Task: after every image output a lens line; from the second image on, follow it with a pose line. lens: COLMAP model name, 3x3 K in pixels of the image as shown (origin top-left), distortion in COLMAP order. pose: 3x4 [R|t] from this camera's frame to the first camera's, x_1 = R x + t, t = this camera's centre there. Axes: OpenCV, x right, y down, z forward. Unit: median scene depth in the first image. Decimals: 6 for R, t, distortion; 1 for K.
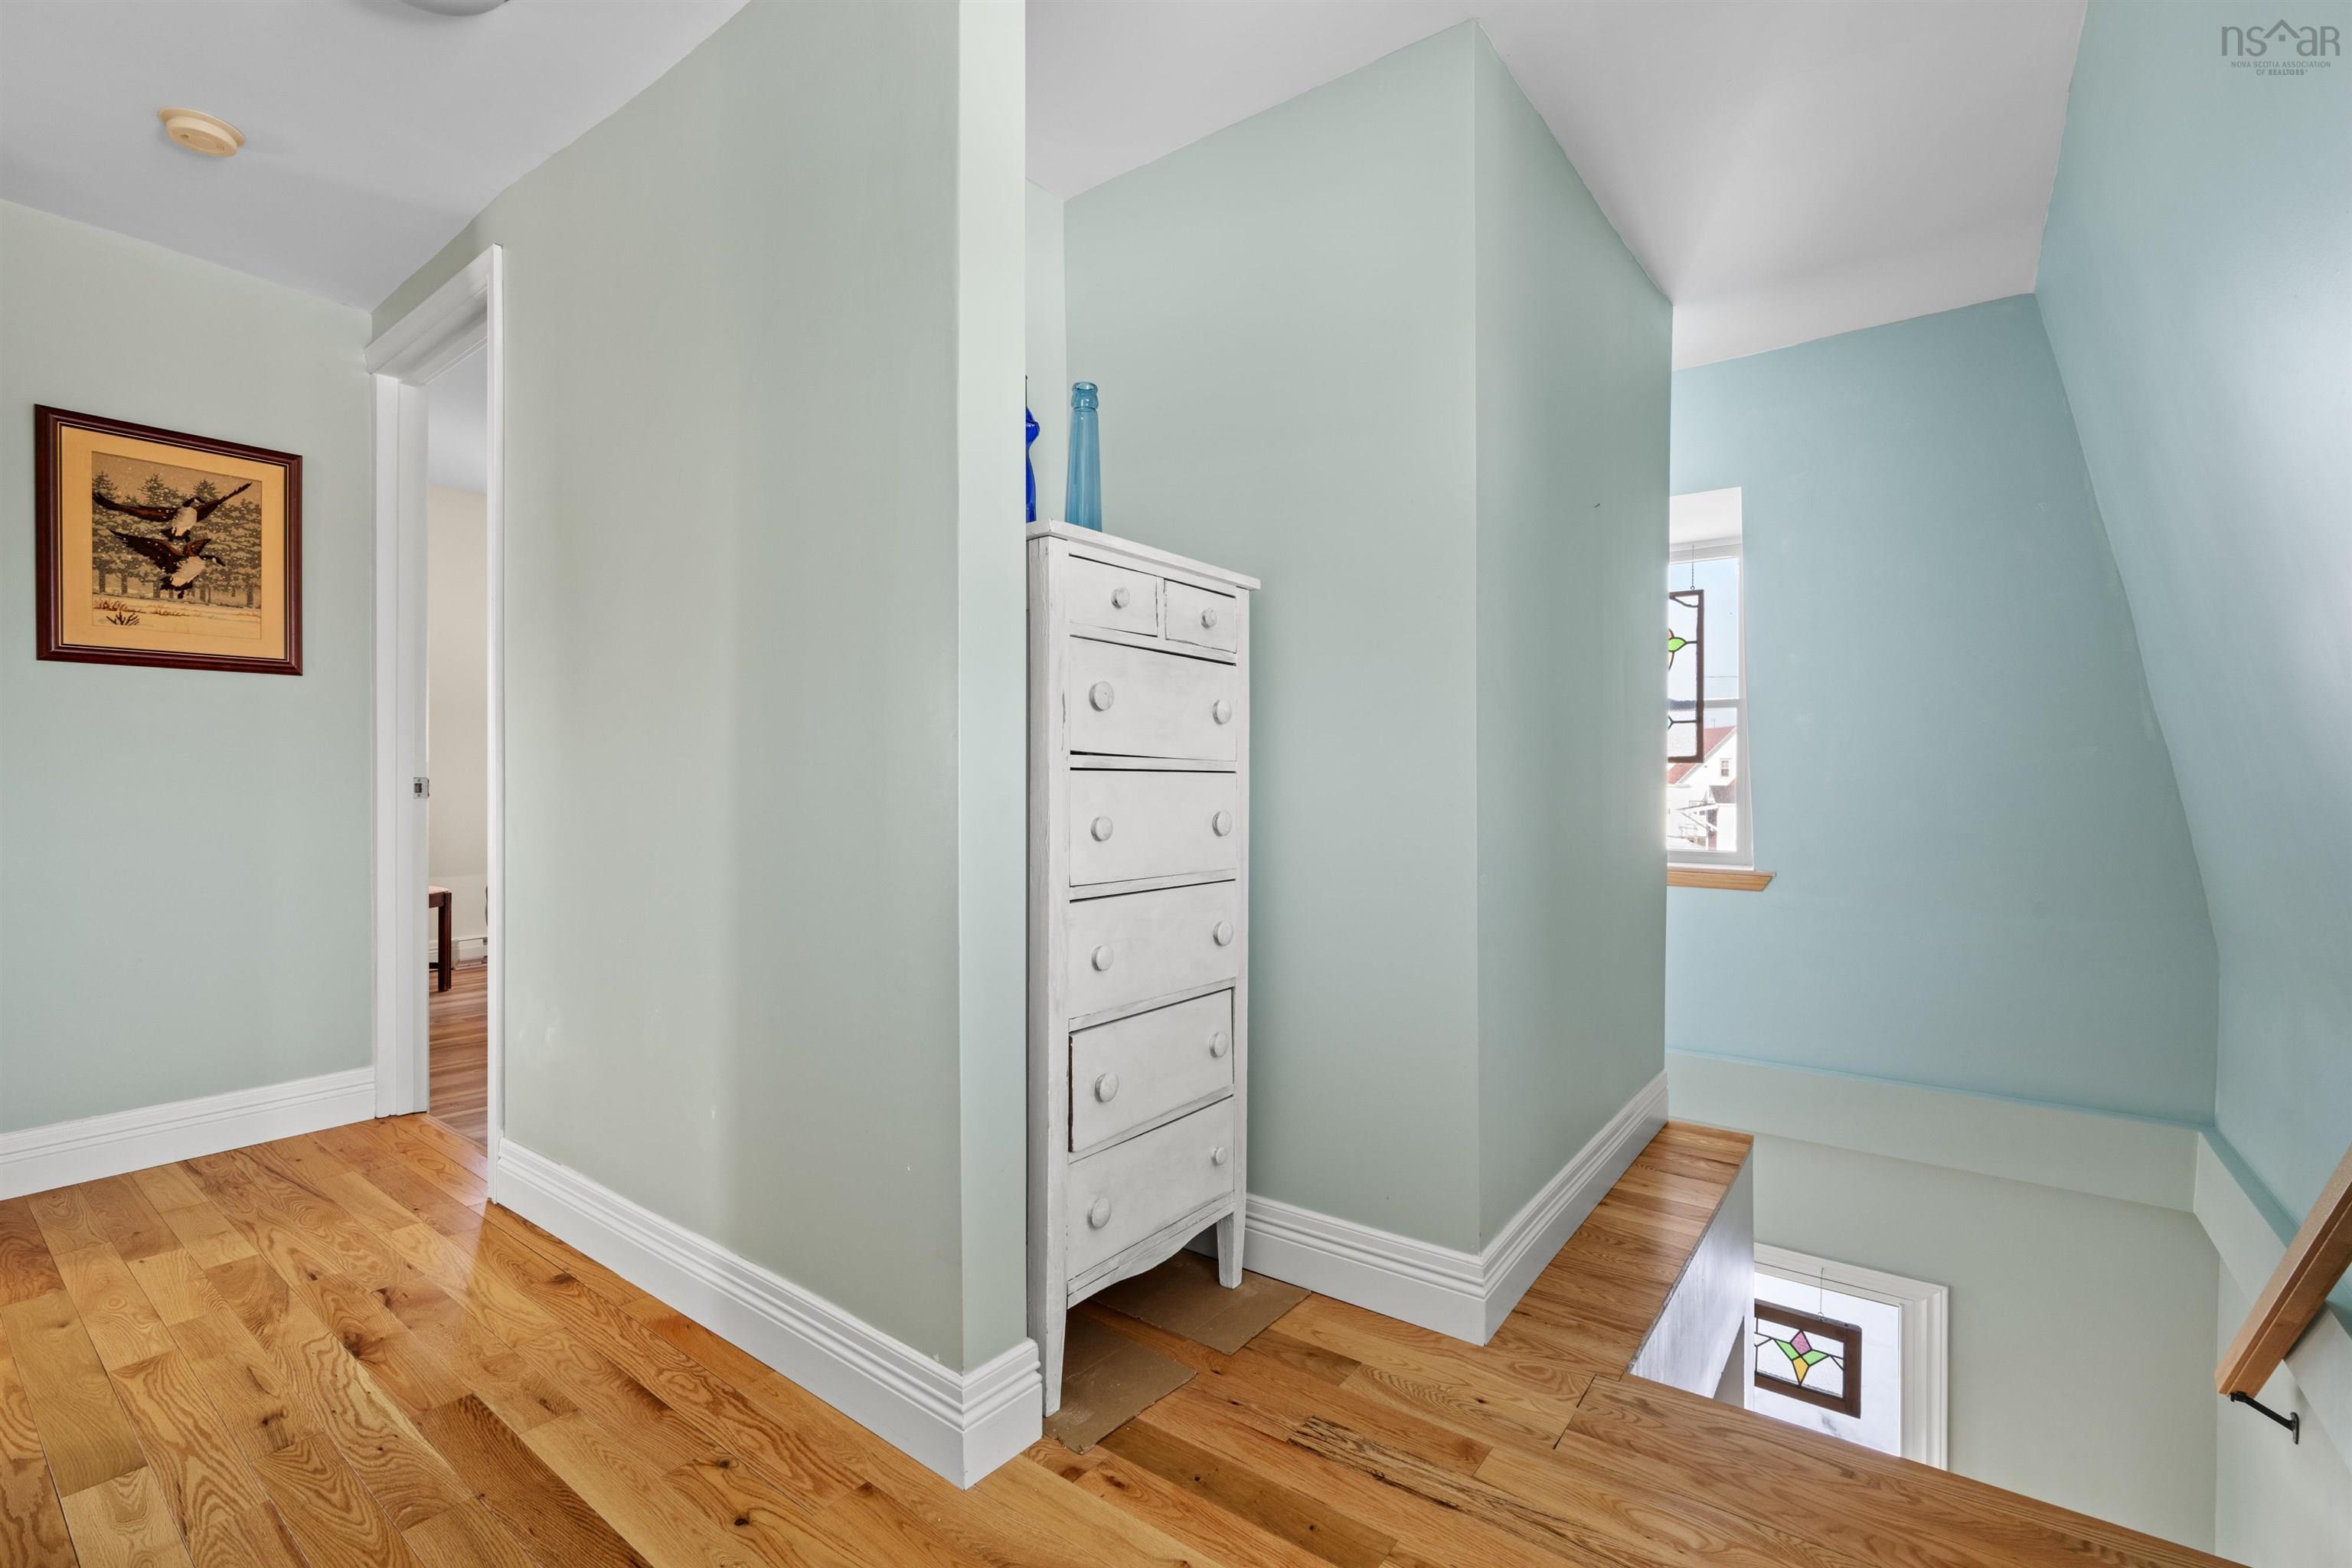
lens RADIAL K [[1032.1, 0, 1182.4], [0, 1032.1, 786.5], [0, 0, 1]] dist [-0.000541, 0.000825]
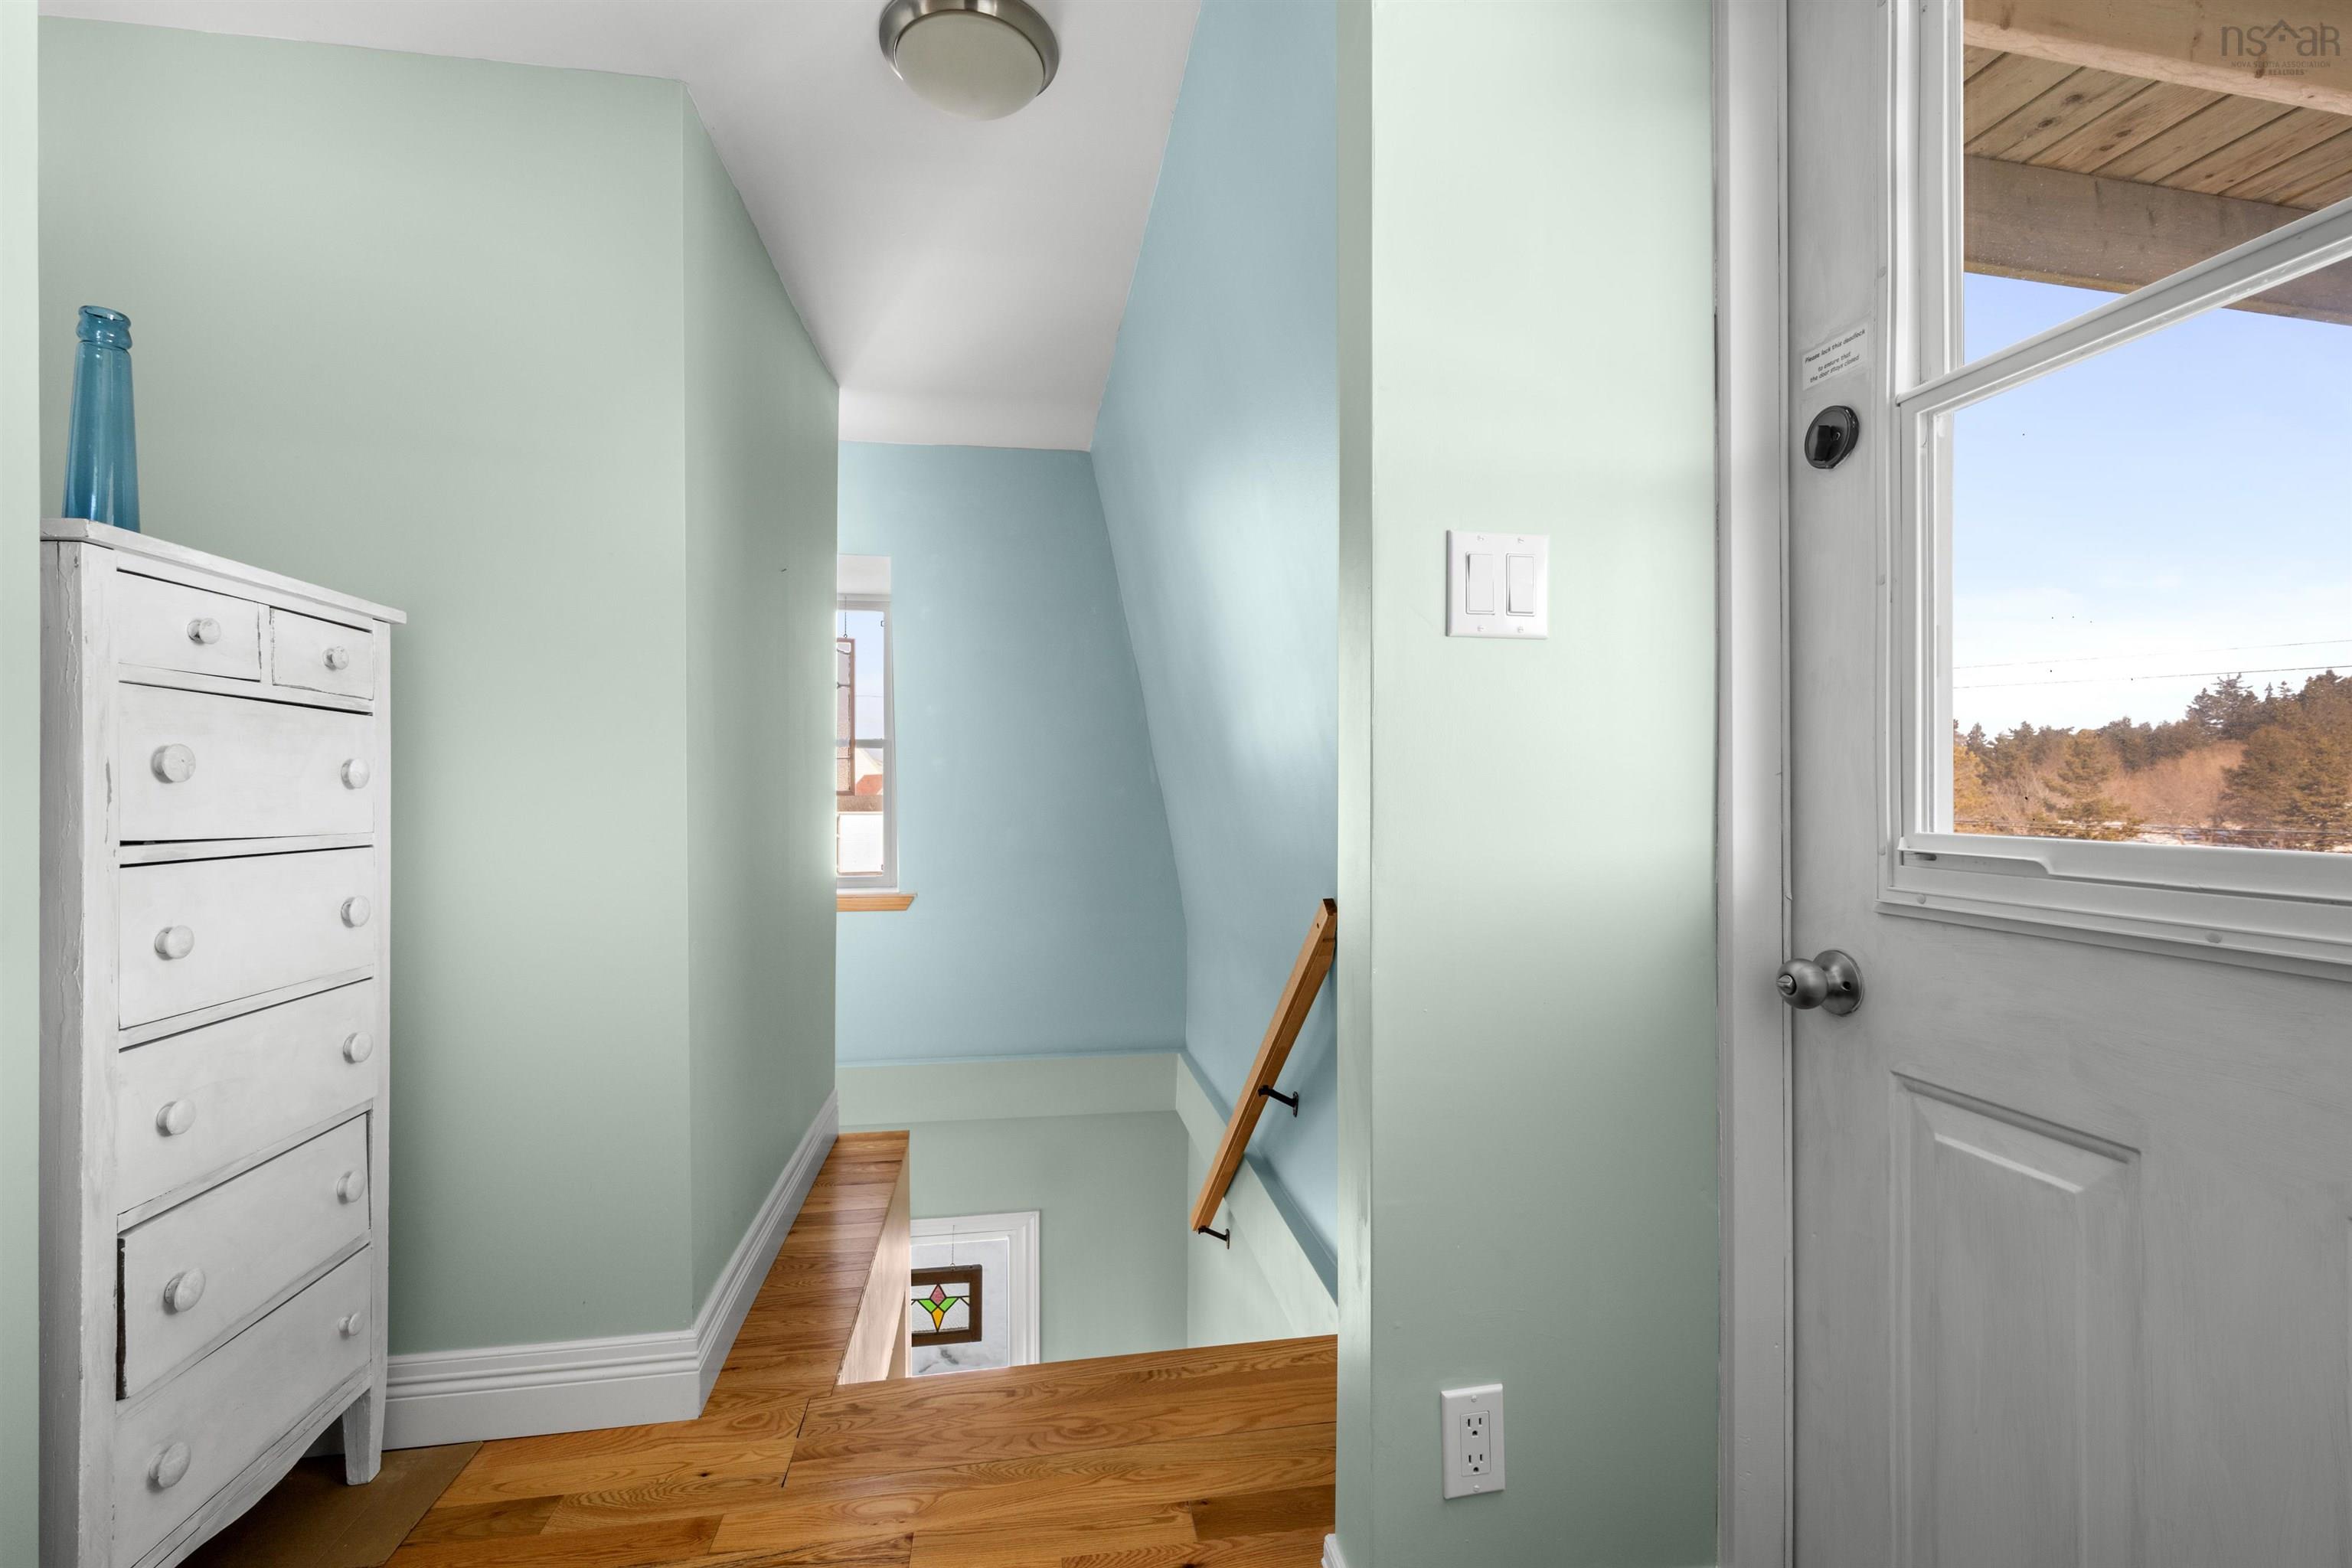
lens RADIAL K [[1032.1, 0, 1178.2], [0, 1032.1, 787.3], [0, 0, 1]] dist [-0.000541, 0.000825]
pose [[0.698389, -0.000184, 0.715718, -0.092435], [0.006033, 0.999966, -0.005630, -0.054396], [-0.715692, 0.008250, 0.698367, -0.028957]]
